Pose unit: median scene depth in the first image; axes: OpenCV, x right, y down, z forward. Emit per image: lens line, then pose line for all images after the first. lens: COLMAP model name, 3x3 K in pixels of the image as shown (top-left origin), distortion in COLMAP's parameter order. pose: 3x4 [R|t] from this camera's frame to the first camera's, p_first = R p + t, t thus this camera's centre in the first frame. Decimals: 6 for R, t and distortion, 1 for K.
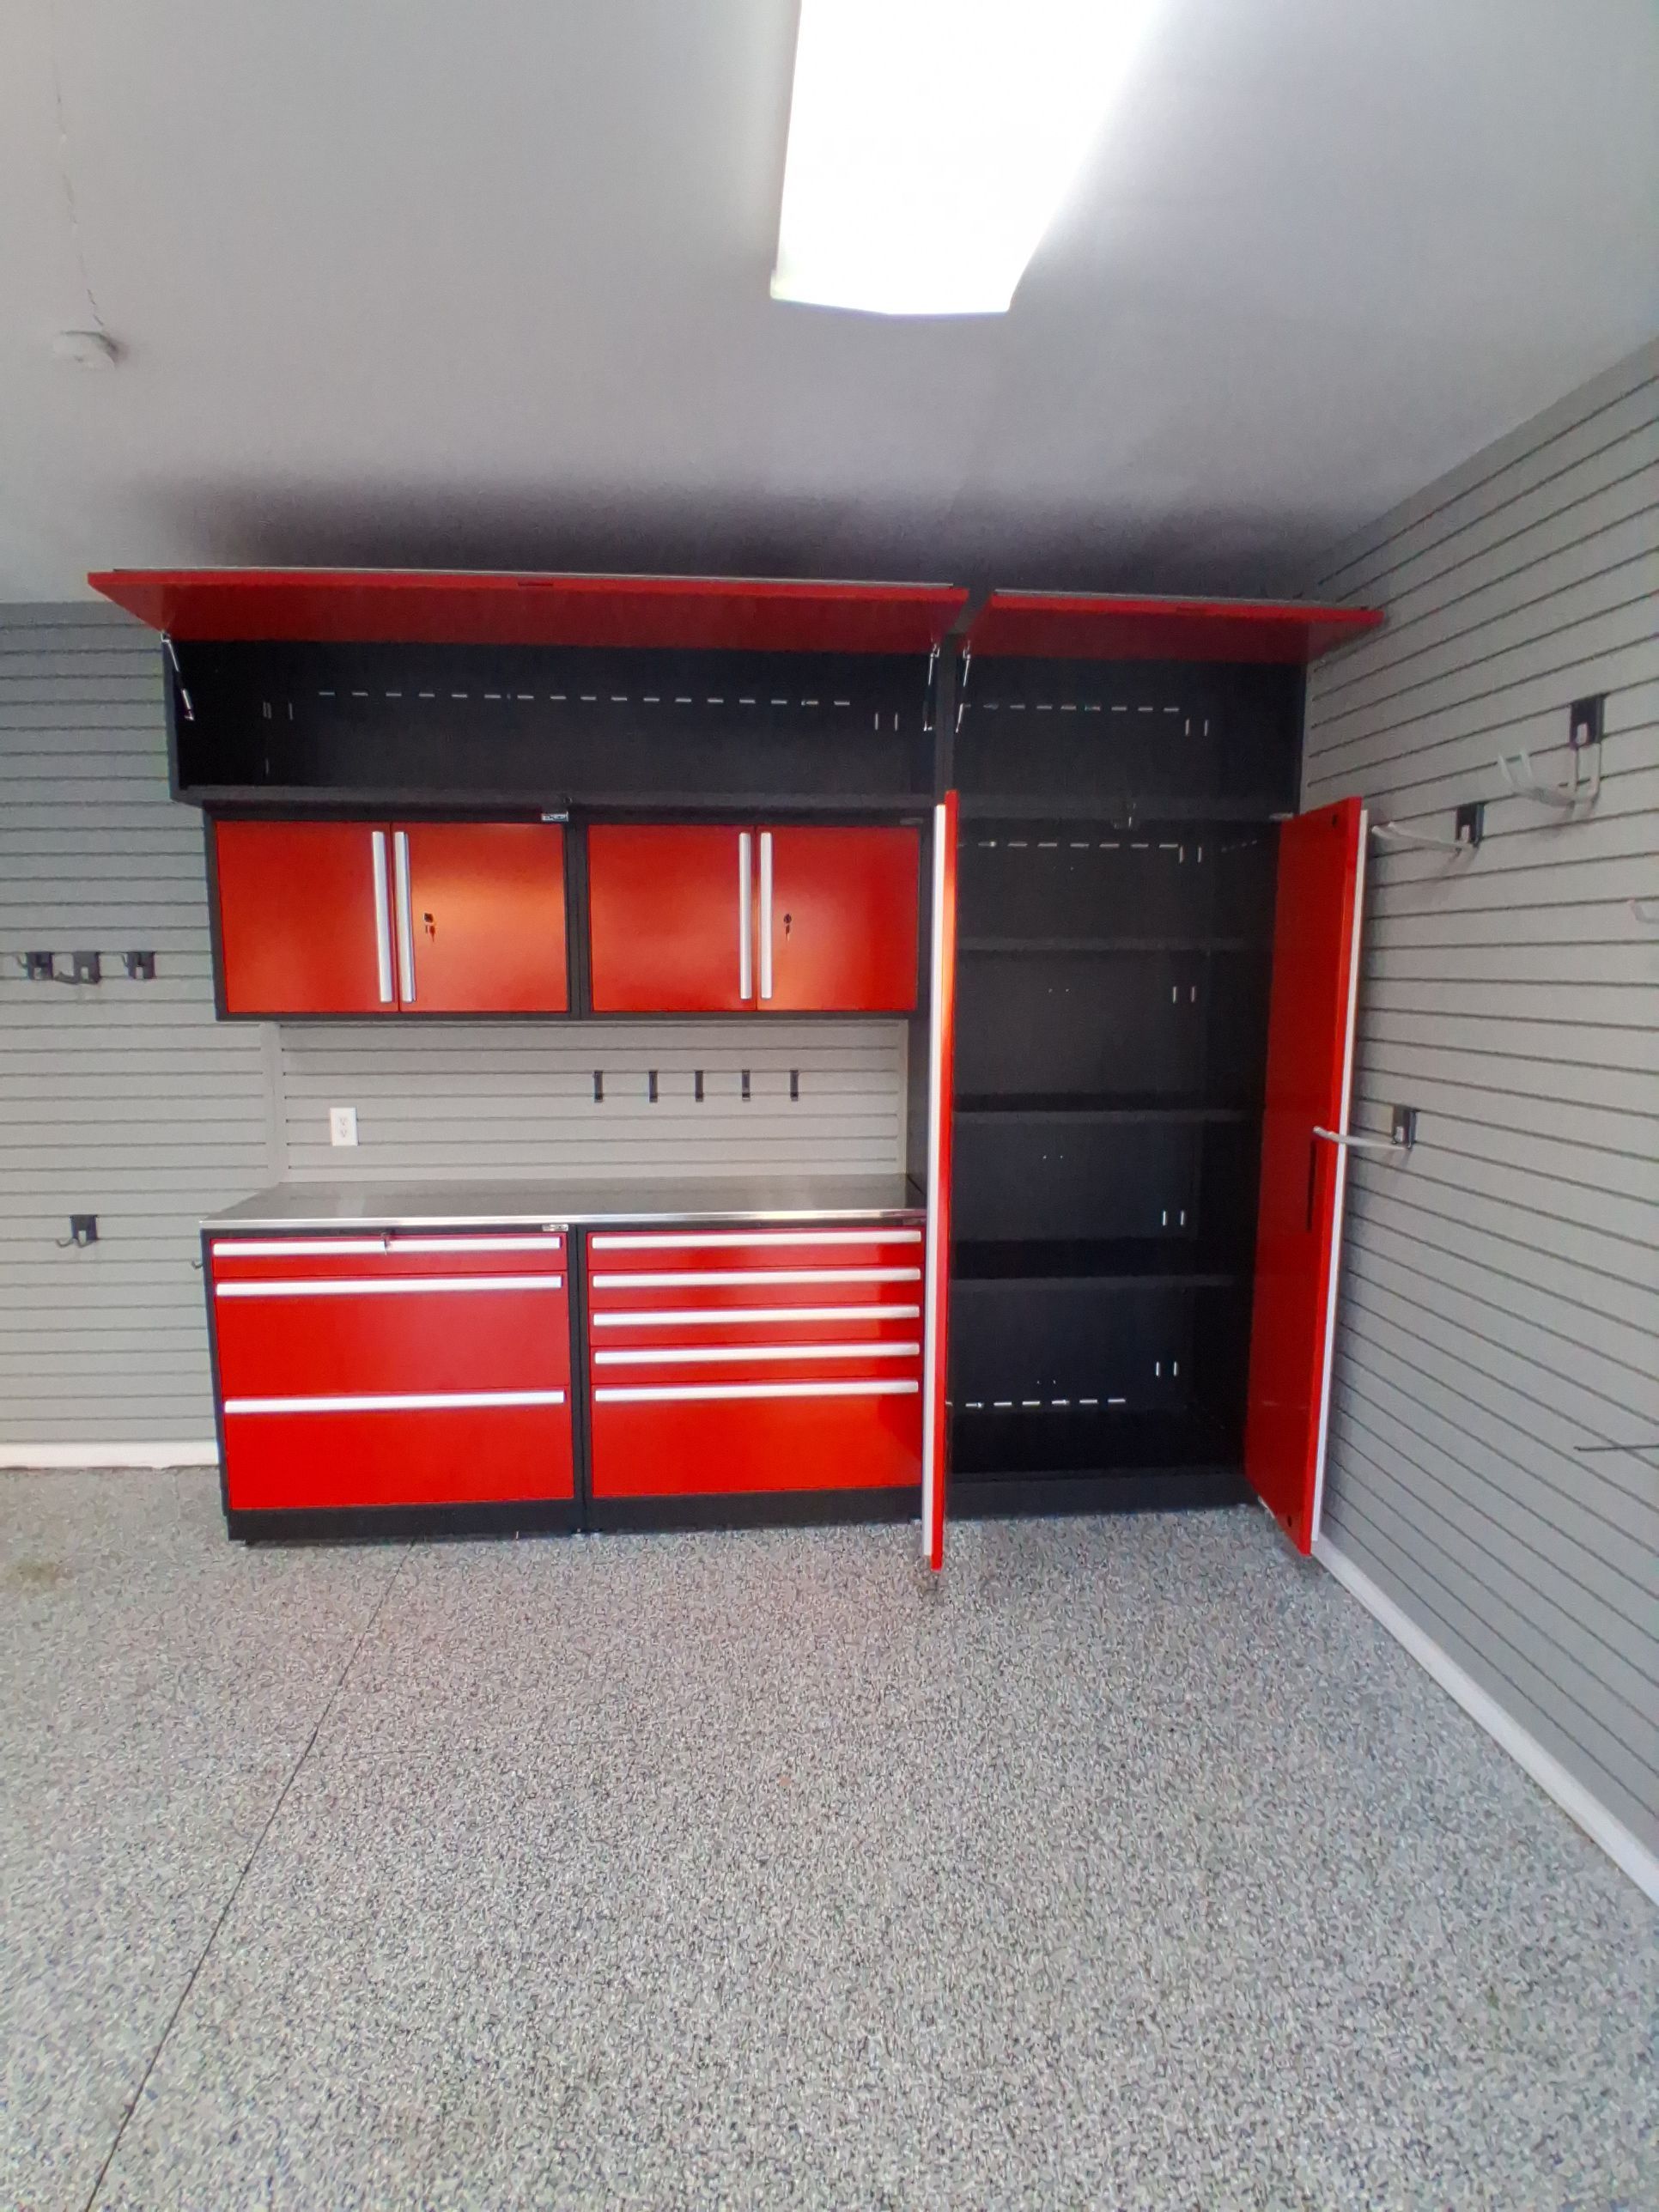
lens RADIAL K [[1105.8, 0, 829.8], [0, 1105.8, 1098.0], [0, 0, 1]] dist [-0.020802, -0.027641]
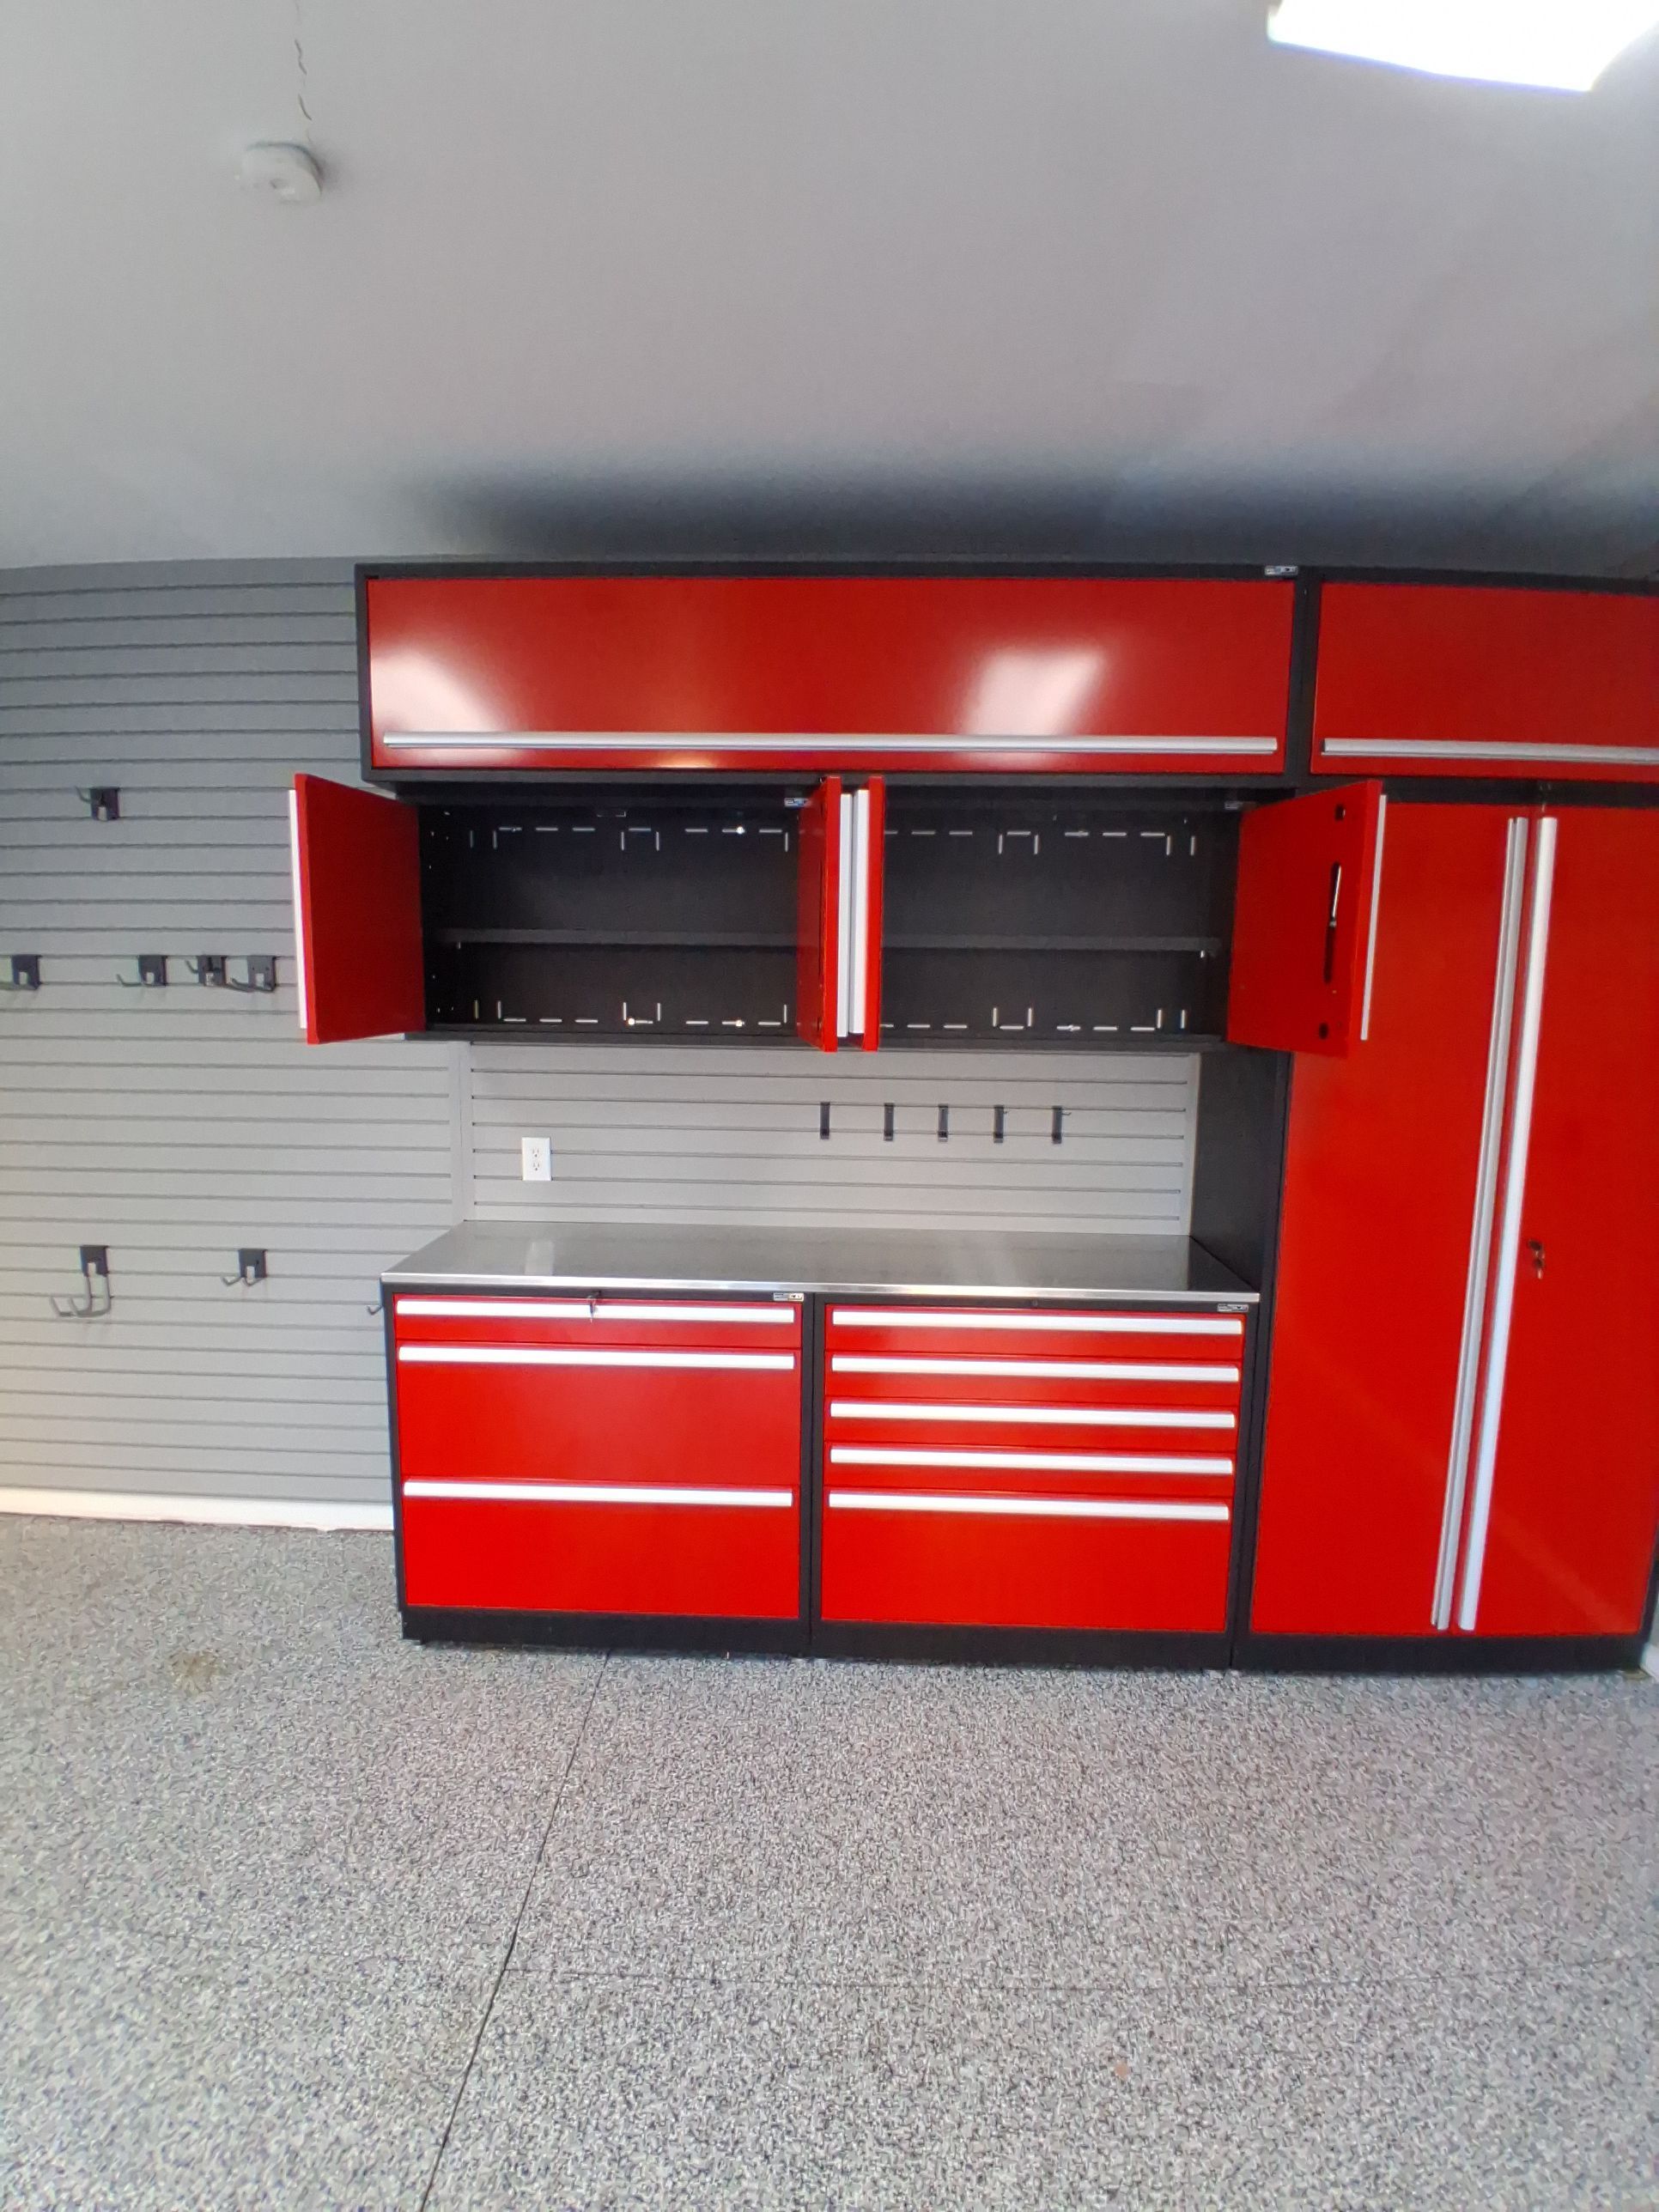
lens RADIAL K [[1105.8, 0, 815.7], [0, 1105.8, 1098.6], [0, 0, 1]] dist [-0.020802, -0.027641]
pose [[0.992292, 0.025872, -0.121192, -0.146148], [-0.025696, 0.999665, 0.003015, -0.038481], [0.121229, 0.000122, 0.992624, 0.196244]]
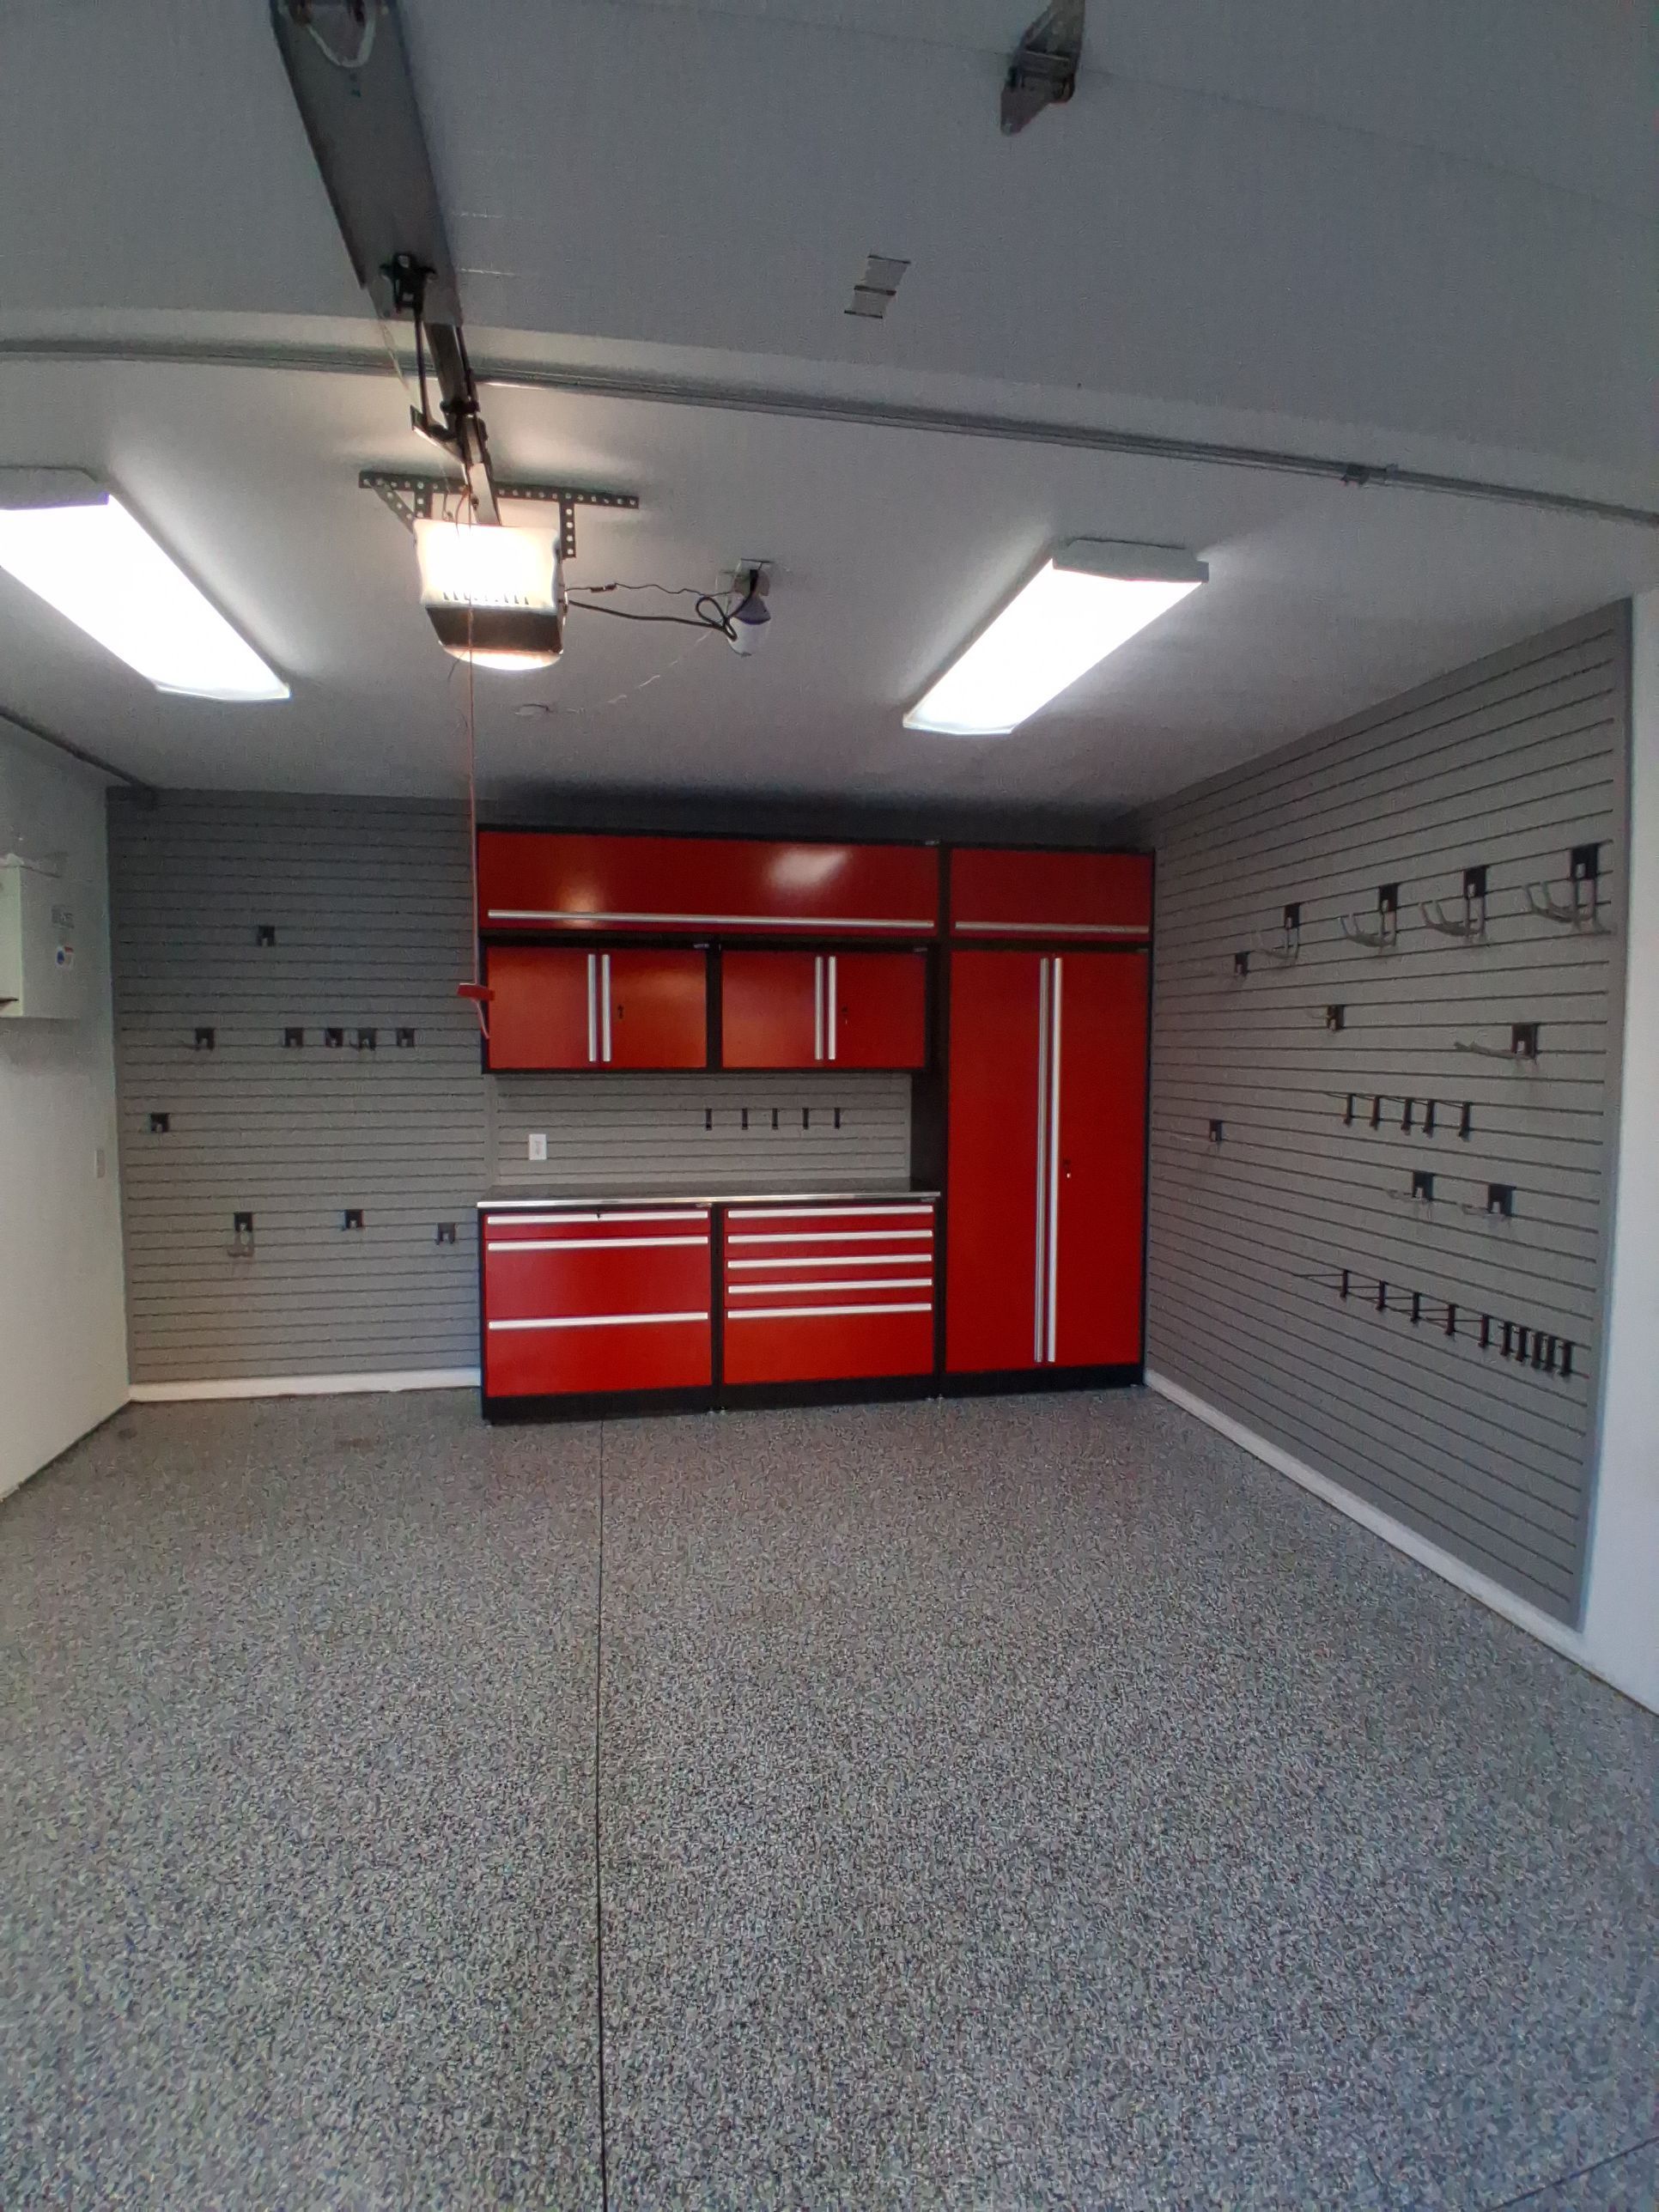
lens RADIAL K [[1105.8, 0, 825.7], [0, 1105.8, 1084.1], [0, 0, 1]] dist [-0.020802, -0.027641]
pose [[0.995234, -0.002356, 0.097485, -0.252888], [0.010072, 0.996845, -0.078729, 0.078493], [-0.096992, 0.079336, 0.992118, -0.651959]]
